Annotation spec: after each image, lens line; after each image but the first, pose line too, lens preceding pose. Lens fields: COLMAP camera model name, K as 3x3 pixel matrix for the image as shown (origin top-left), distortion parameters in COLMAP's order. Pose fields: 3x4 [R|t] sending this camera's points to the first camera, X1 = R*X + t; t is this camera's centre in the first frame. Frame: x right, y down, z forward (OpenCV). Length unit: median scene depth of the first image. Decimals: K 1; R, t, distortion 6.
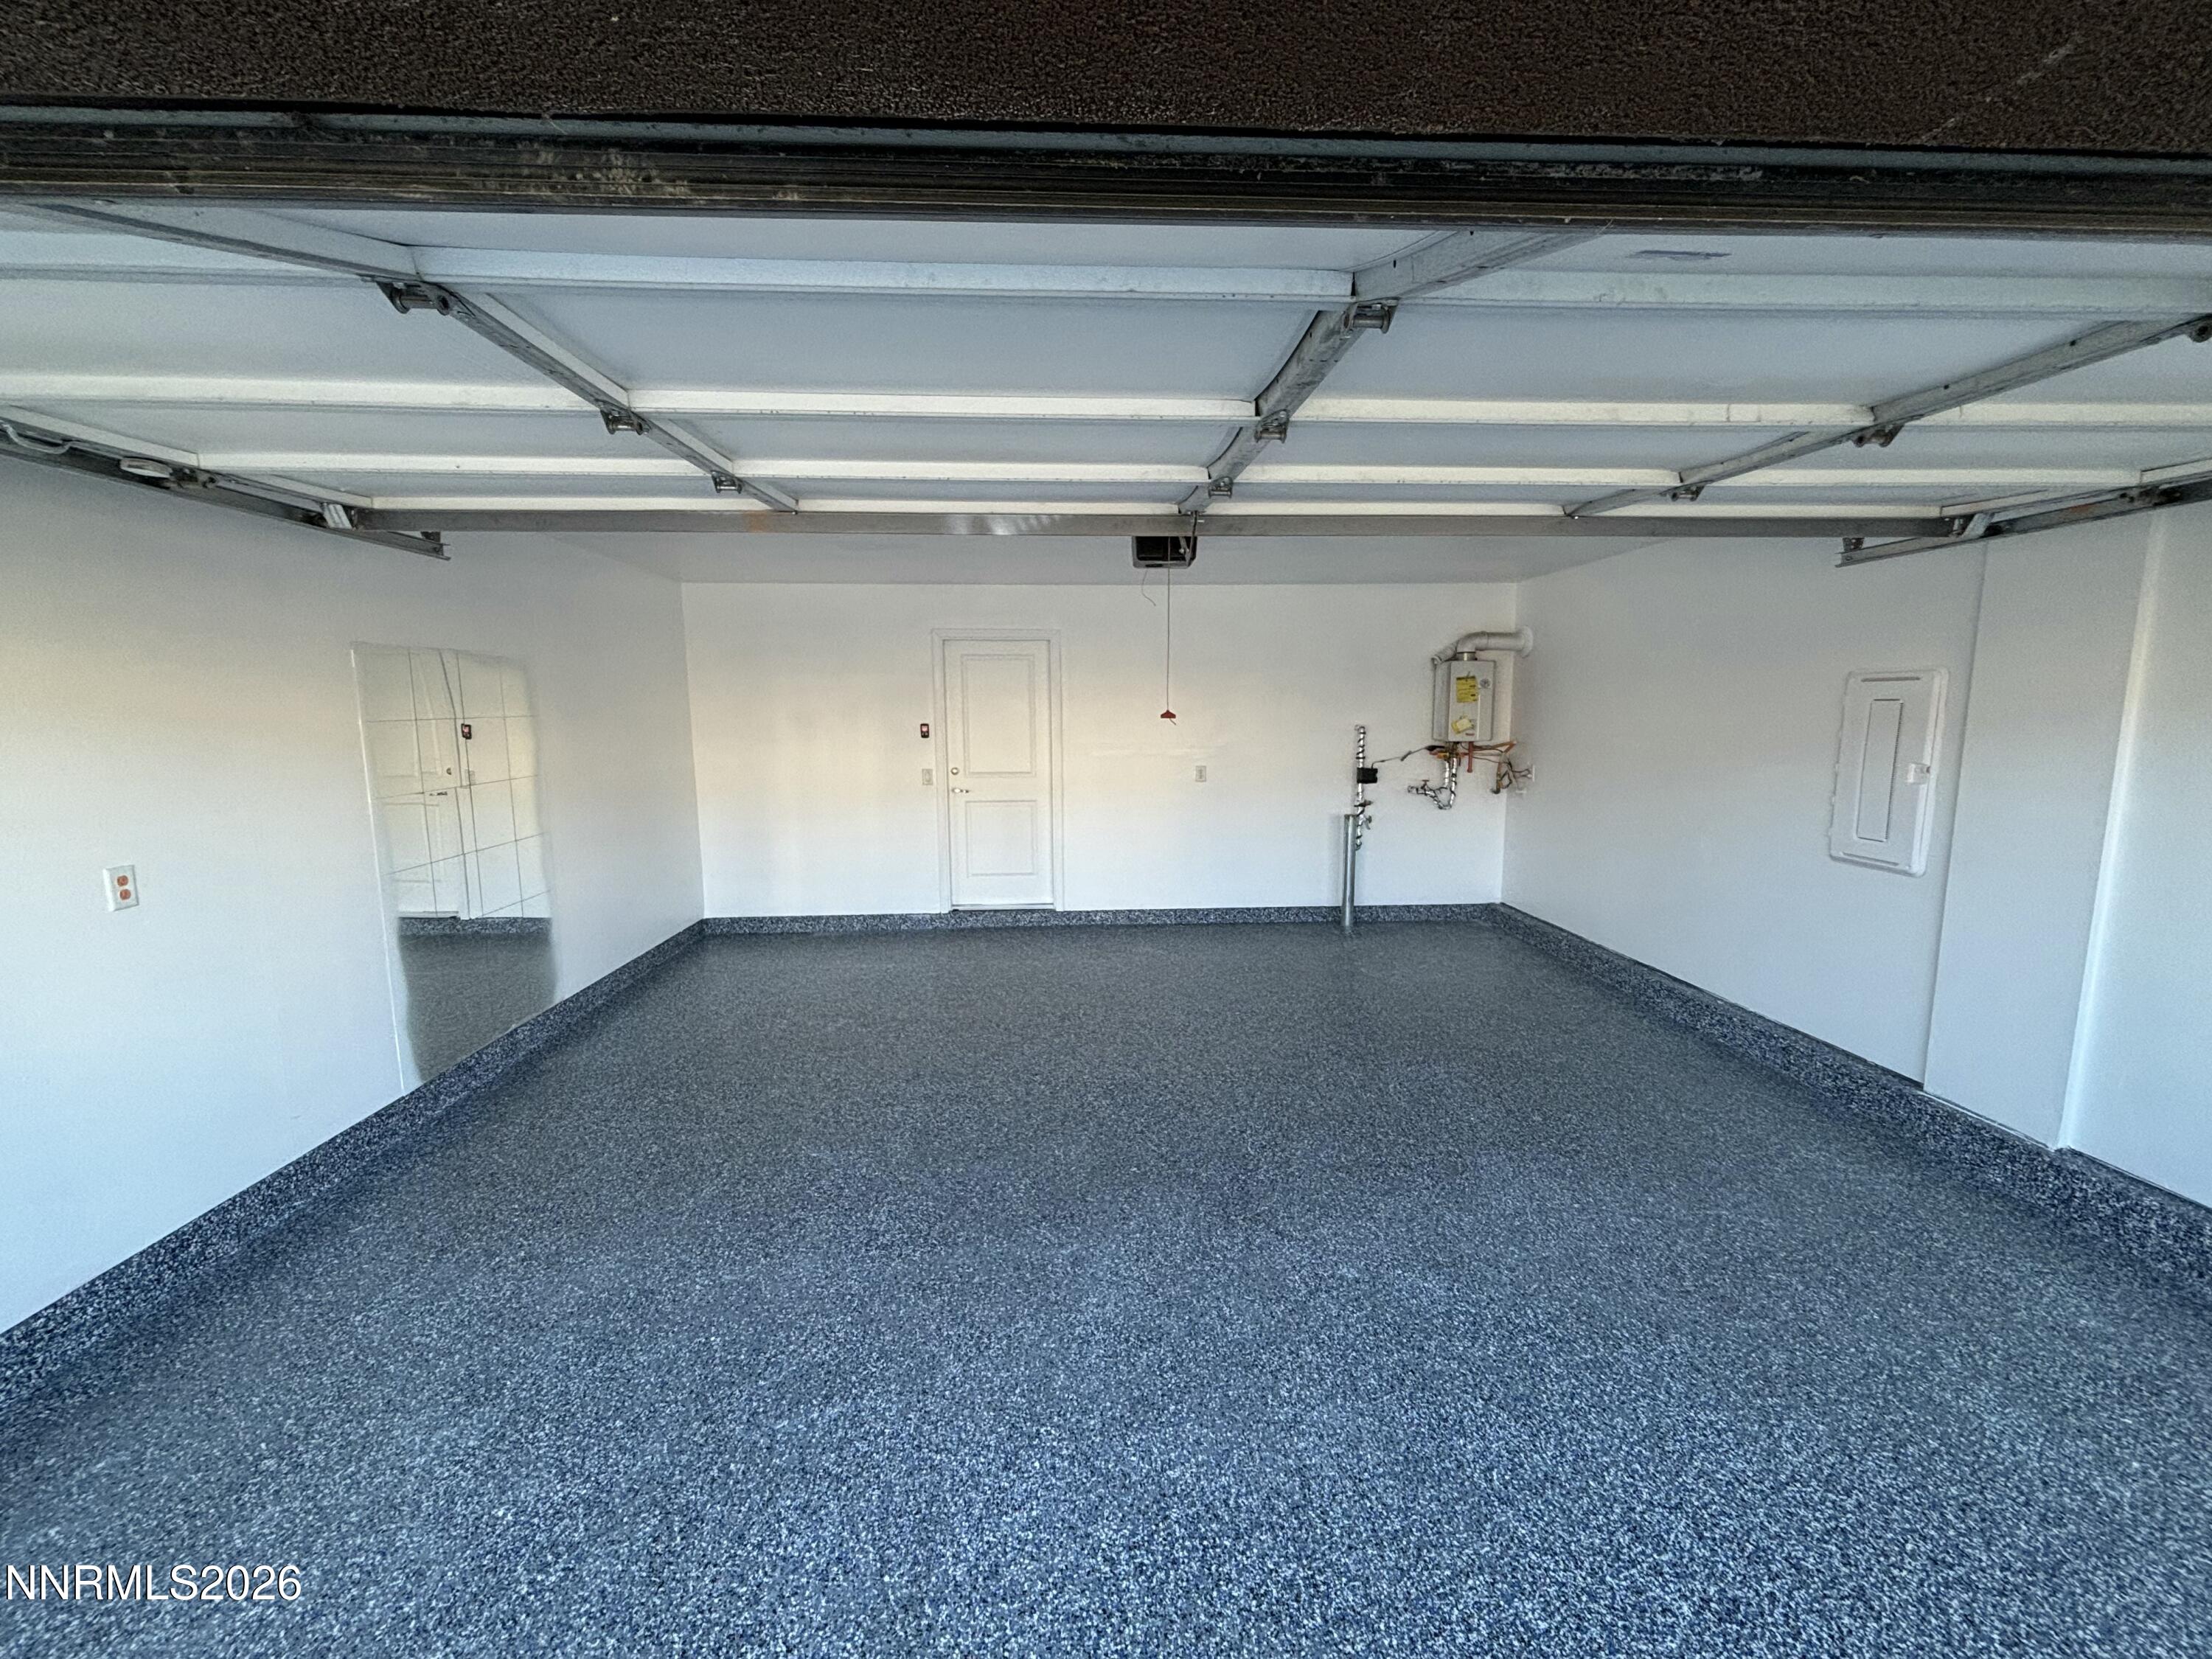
lens RADIAL K [[903.3, 0, 1106.0], [0, 903.3, 829.5], [0, 0, 1]] dist [0.002894, -0.006597]
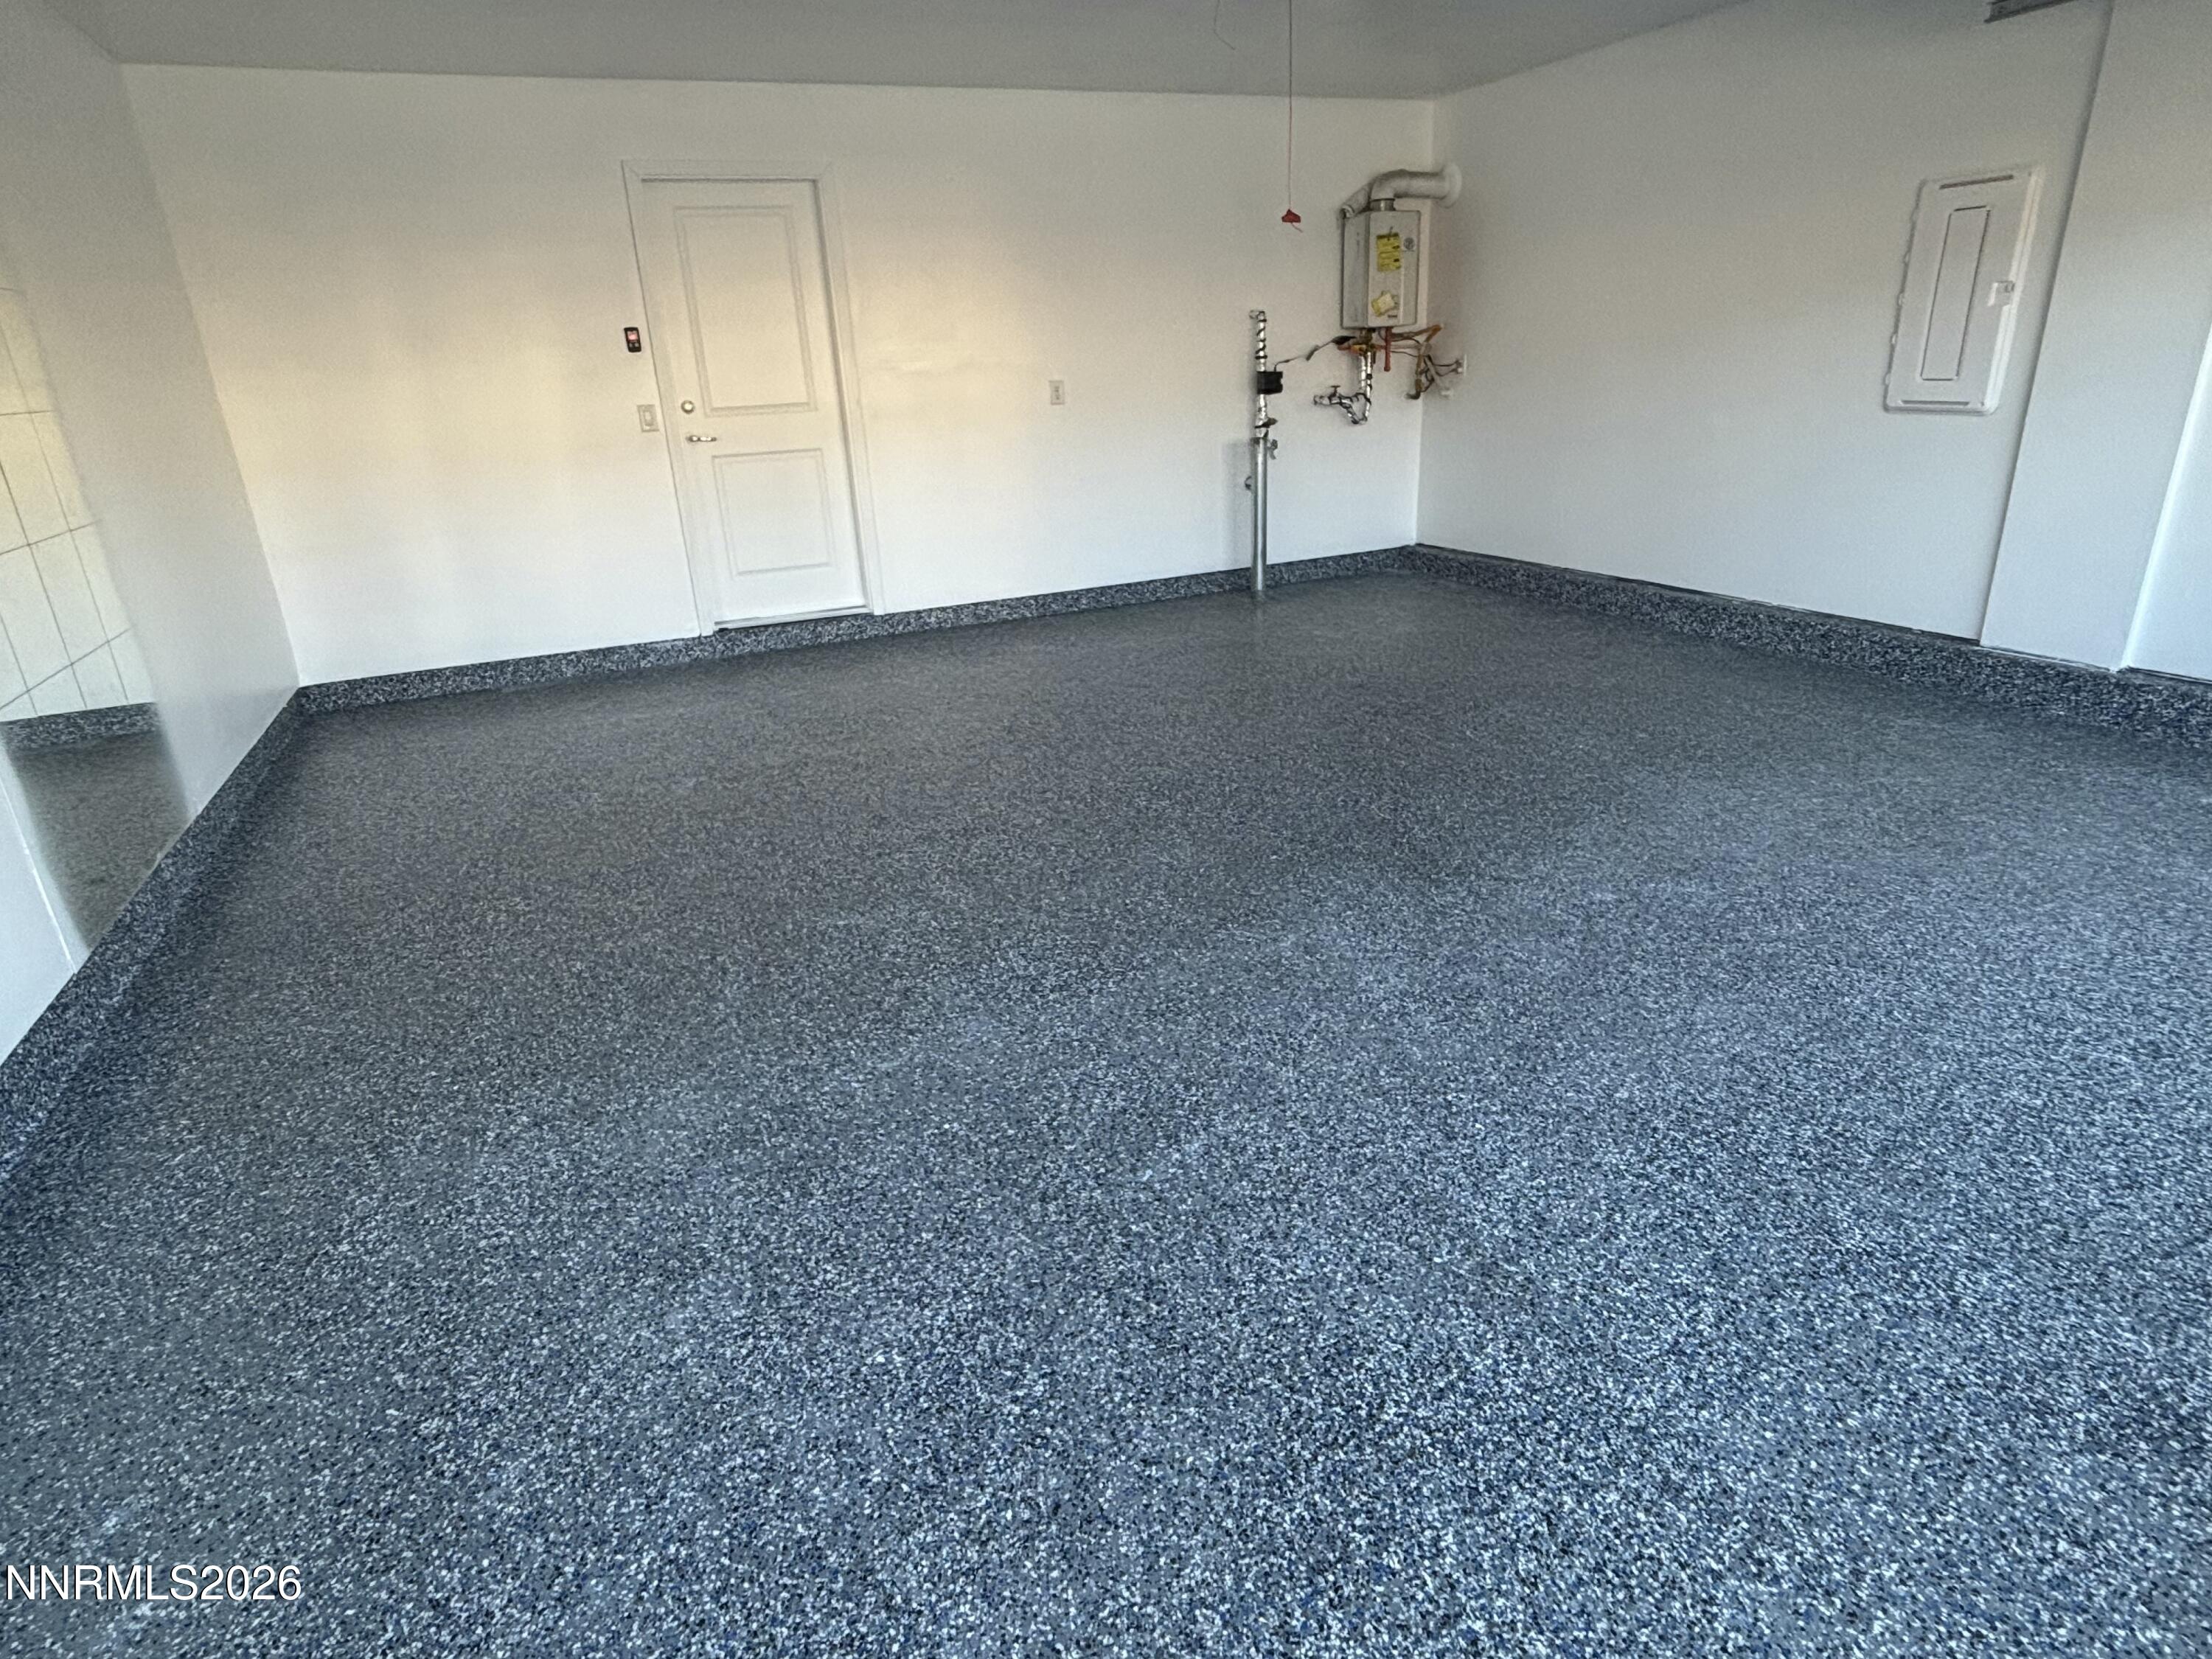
lens RADIAL K [[1217.2, 0, 1106.0], [0, 1217.2, 829.5], [0, 0, 1]] dist [0.077327, -0.112391]
pose [[0.933185, -0.165425, 0.319061, -0.265874], [0.091787, 0.968029, 0.233440, 0.057948], [-0.347477, -0.188557, 0.918535, 0.055470]]
